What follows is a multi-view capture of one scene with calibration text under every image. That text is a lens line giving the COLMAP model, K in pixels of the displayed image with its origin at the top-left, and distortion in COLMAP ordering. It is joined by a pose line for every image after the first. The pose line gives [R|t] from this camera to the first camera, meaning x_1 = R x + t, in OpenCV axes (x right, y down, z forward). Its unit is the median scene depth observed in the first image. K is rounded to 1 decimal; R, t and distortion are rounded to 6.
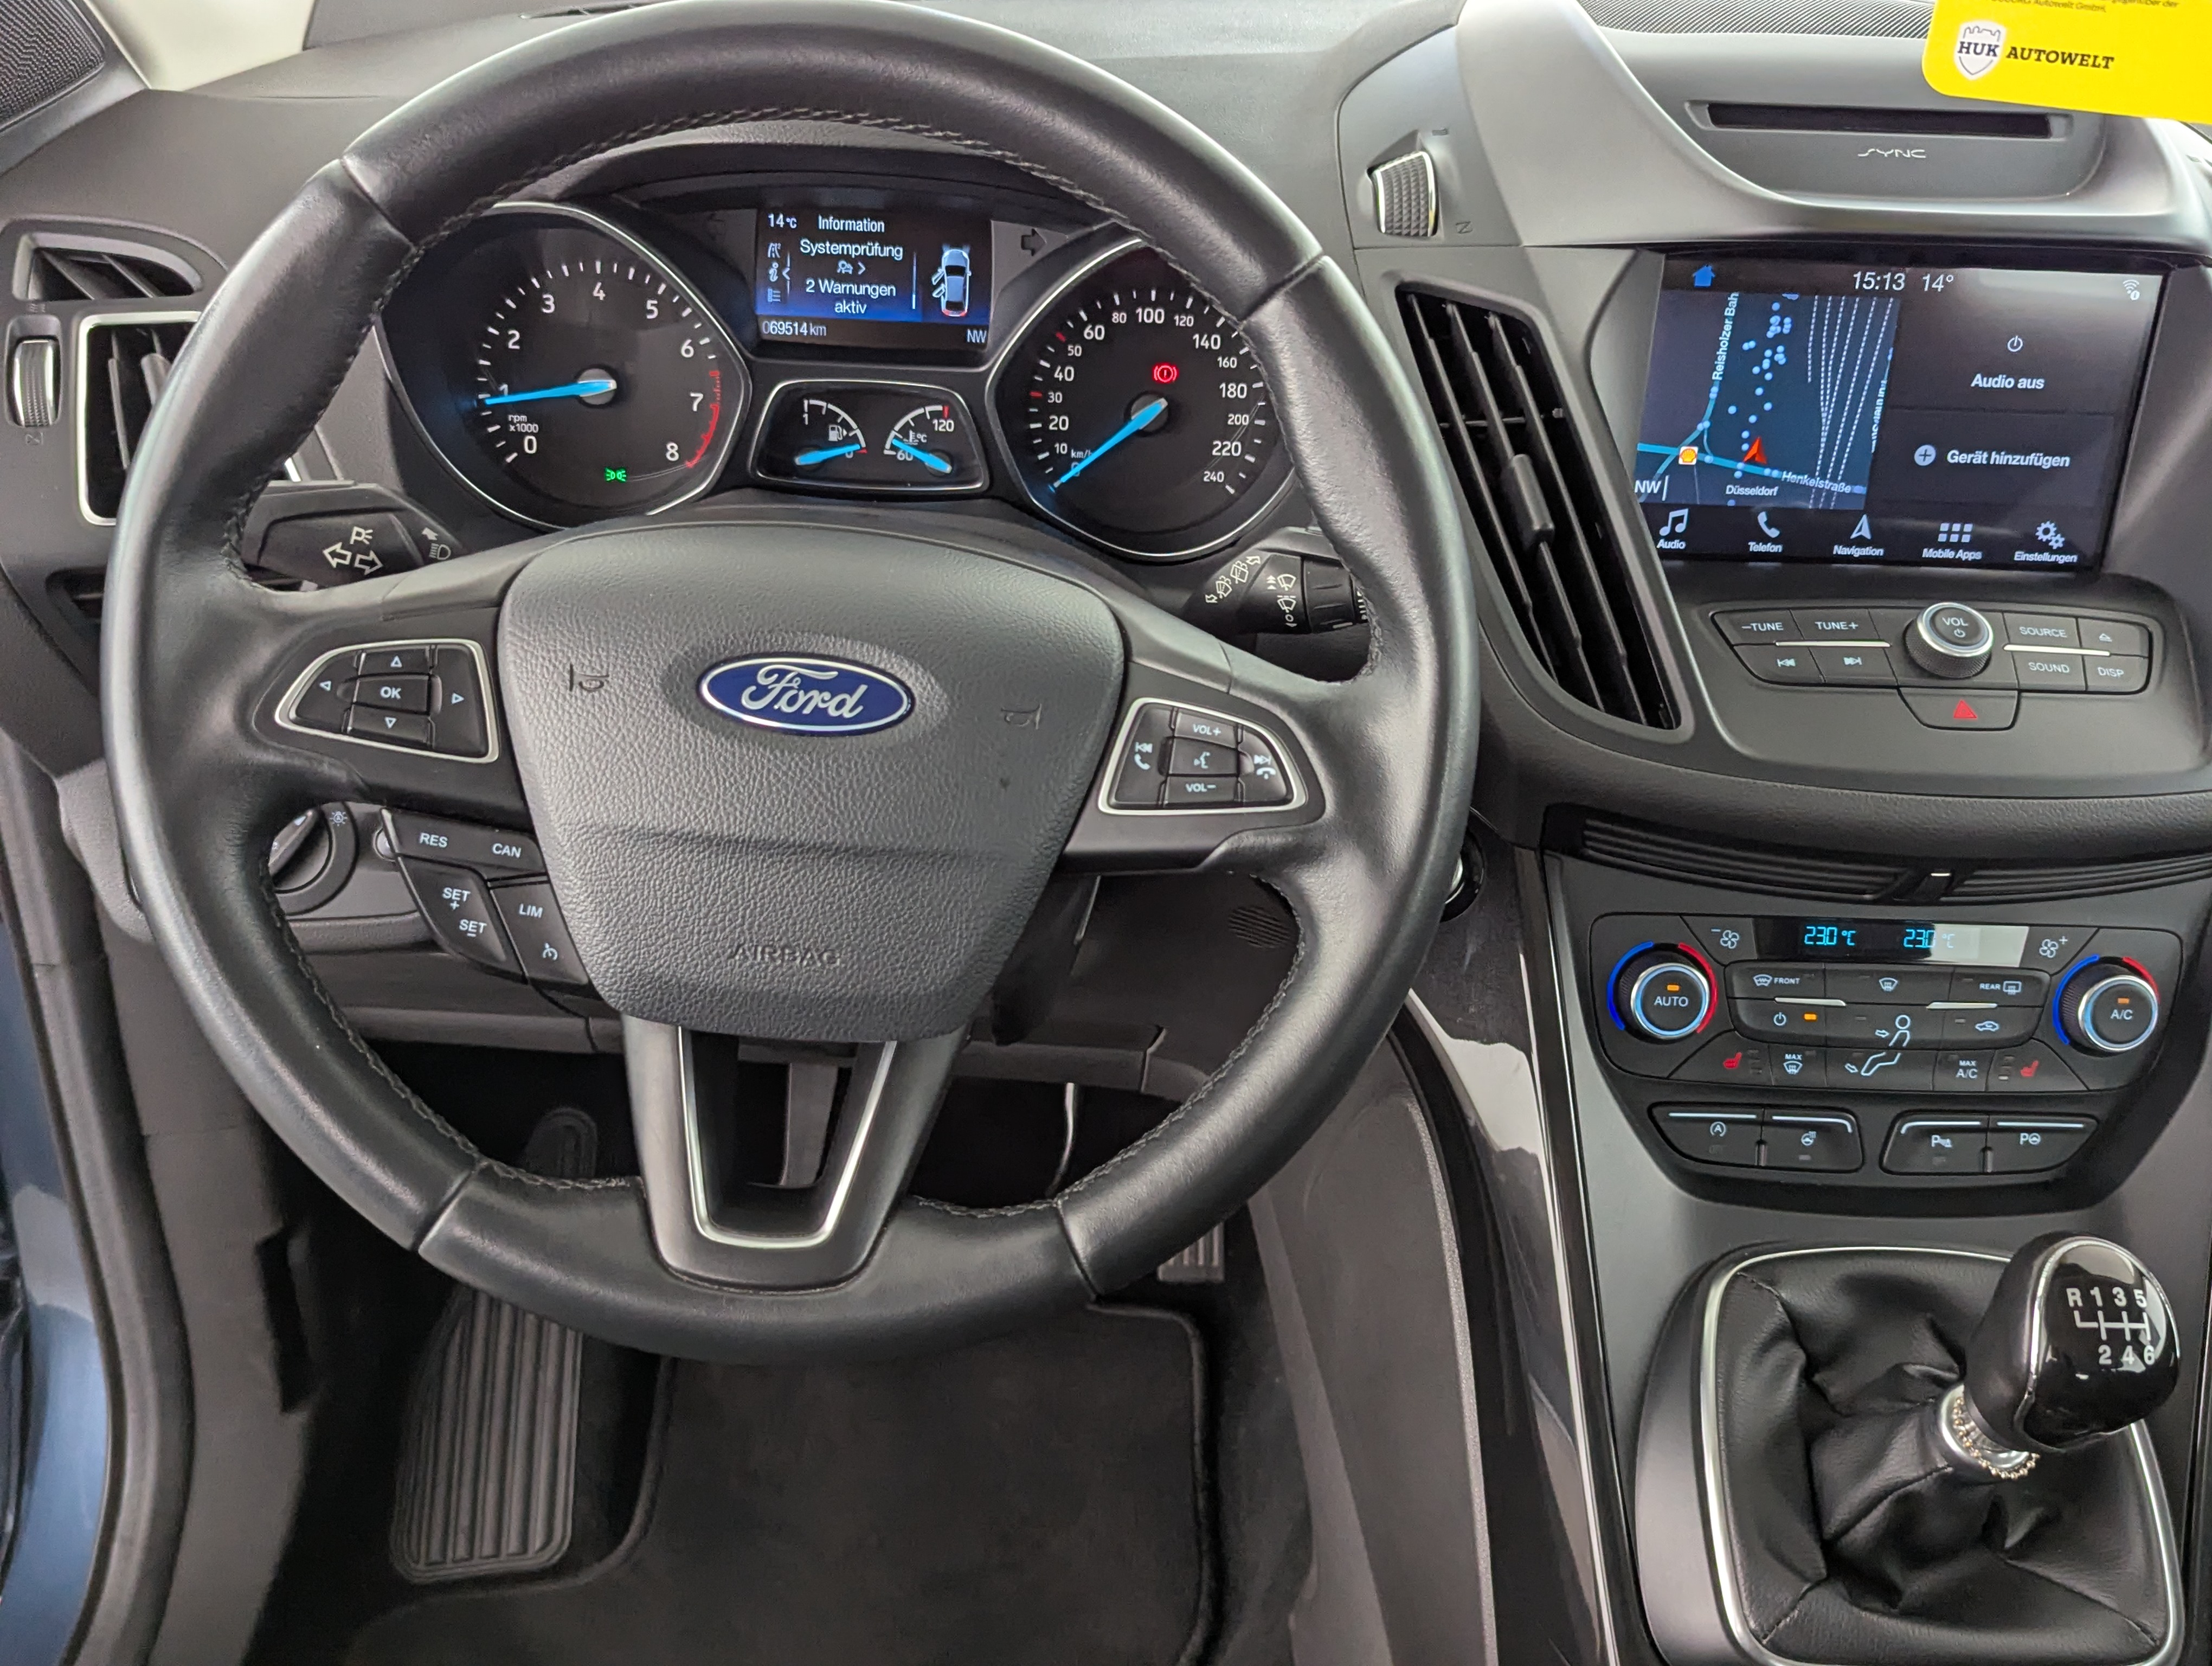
lens RADIAL K [[2116.1, 0, 1106.0], [0, 2116.1, 833.0], [0, 0, 1]] dist [0.058207, -0.078110]
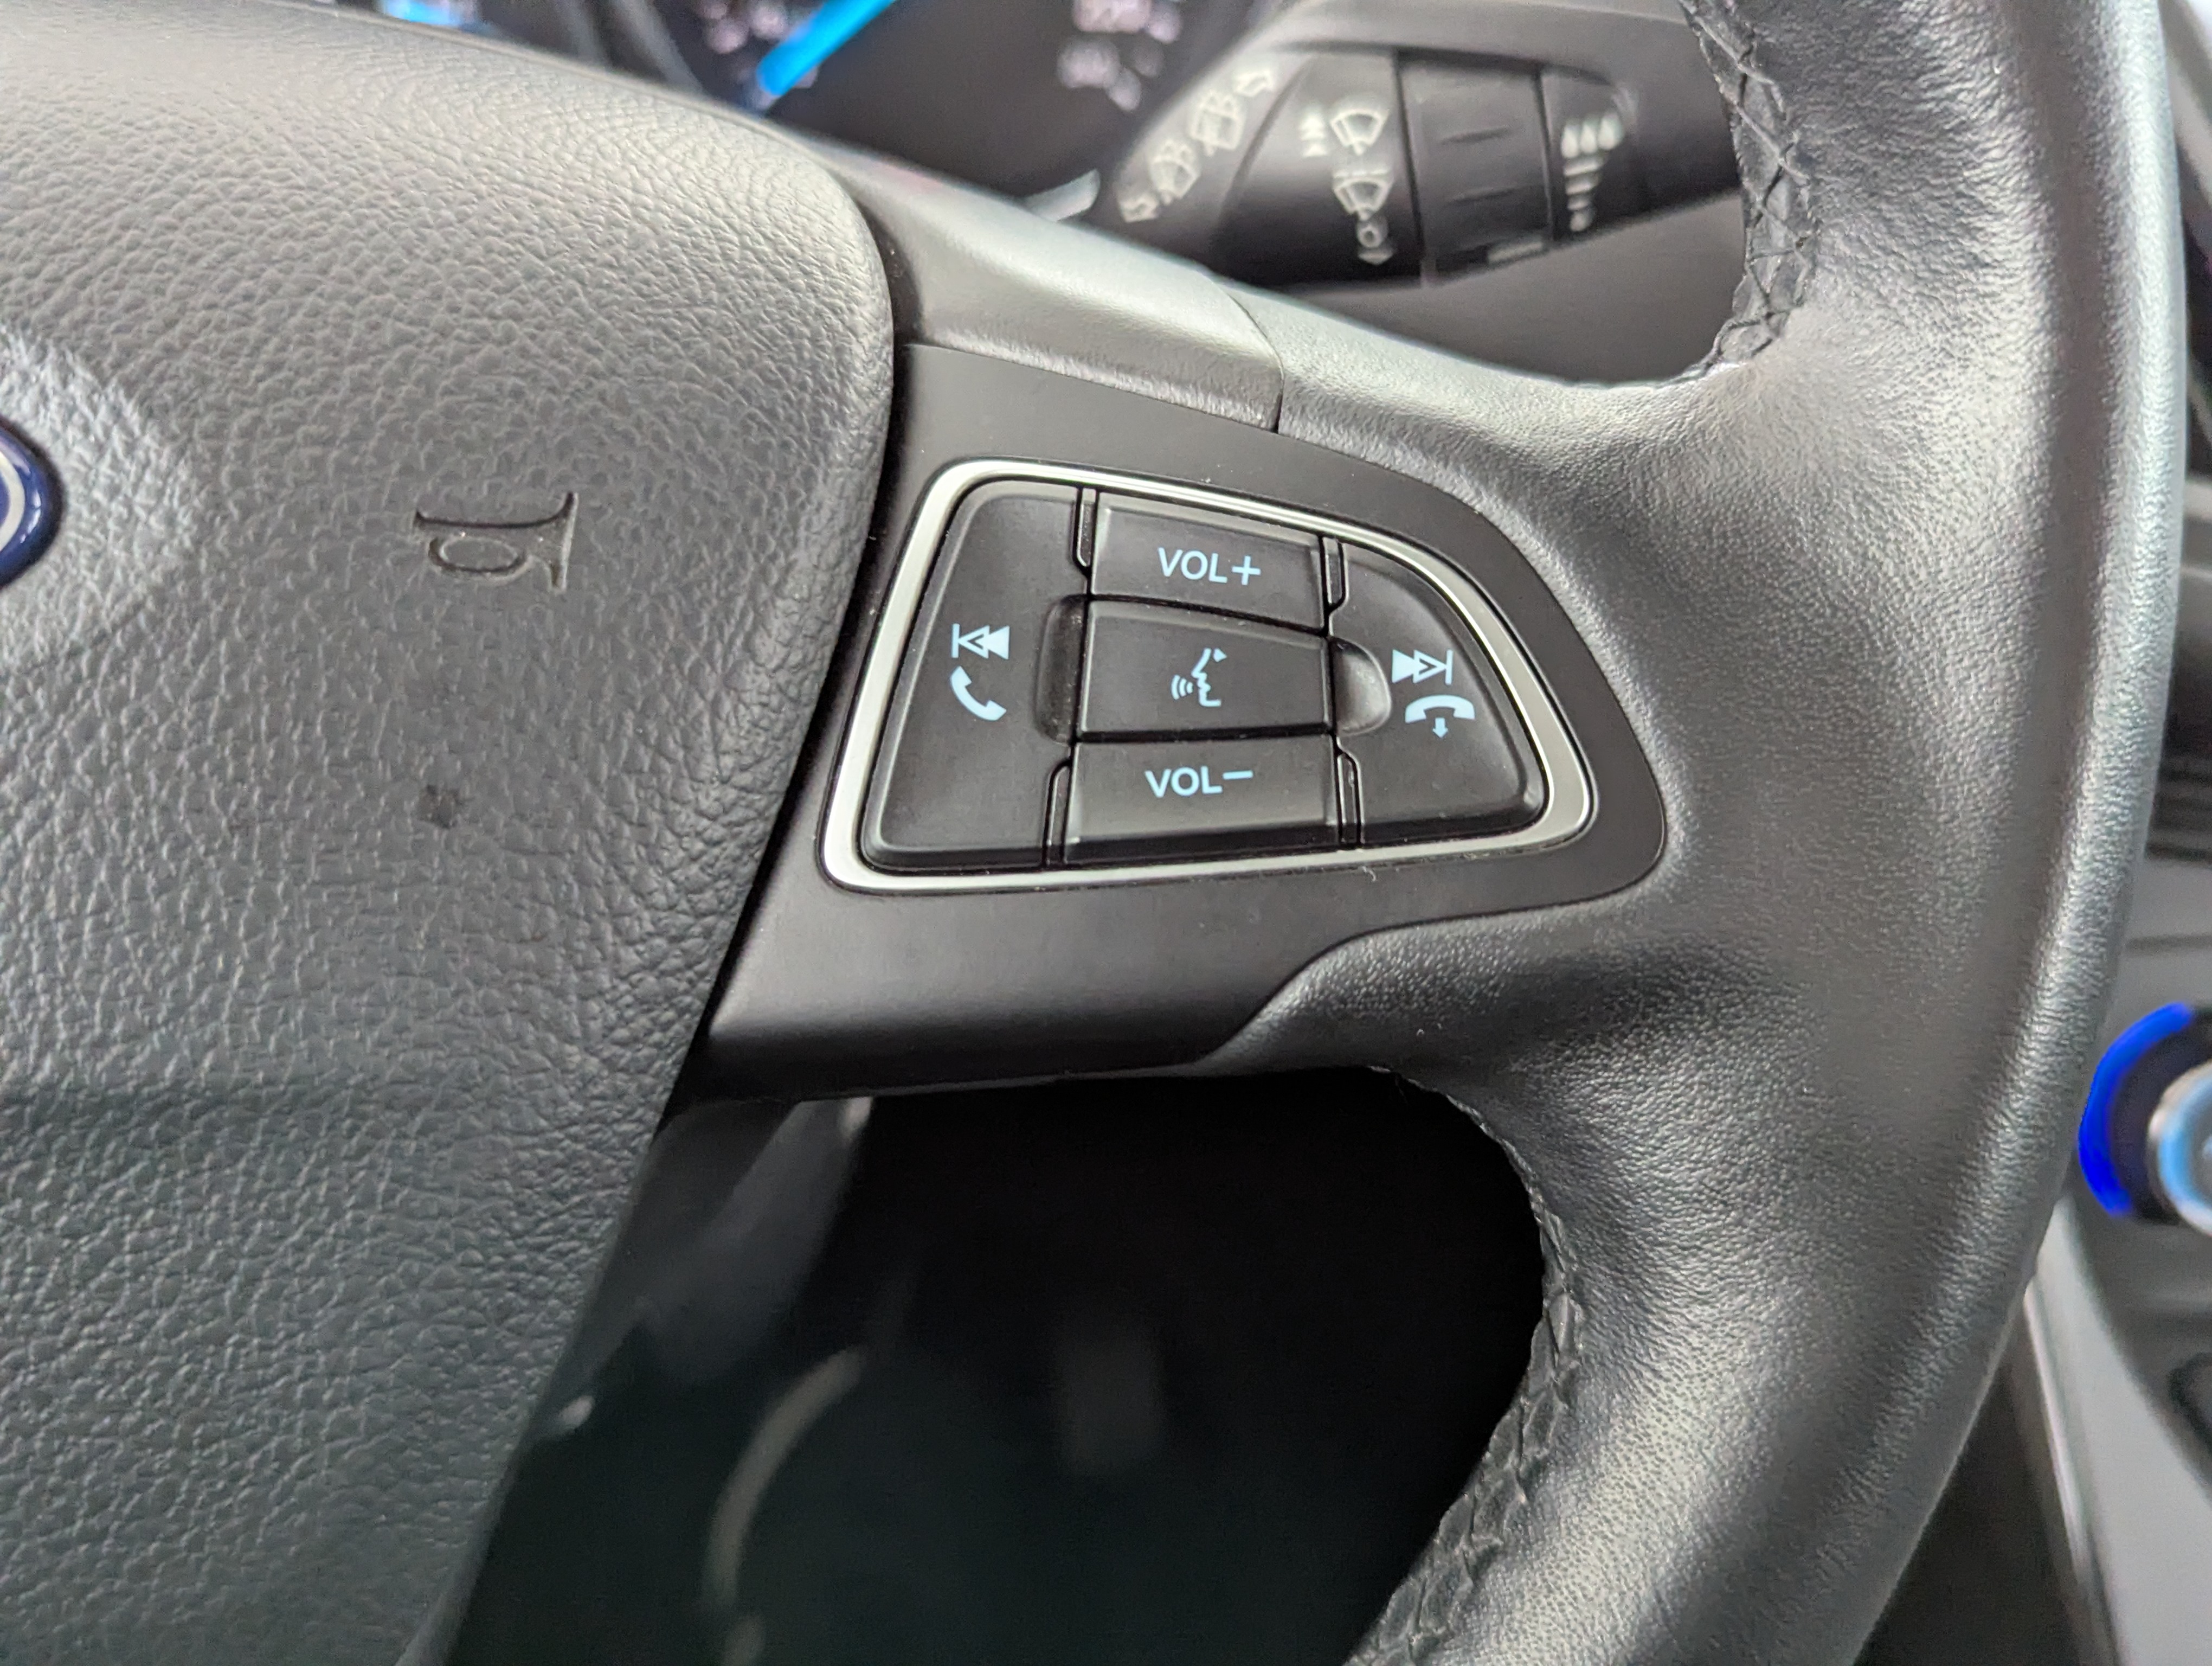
lens RADIAL K [[2116.1, 0, 1106.0], [0, 2116.1, 833.0], [0, 0, 1]] dist [0.058207, -0.078110]
pose [[0.995746, -0.054642, 0.074188, 0.009704], [0.048753, 0.995682, 0.079000, -0.028713], [-0.078185, -0.075047, 0.994110, 0.570506]]
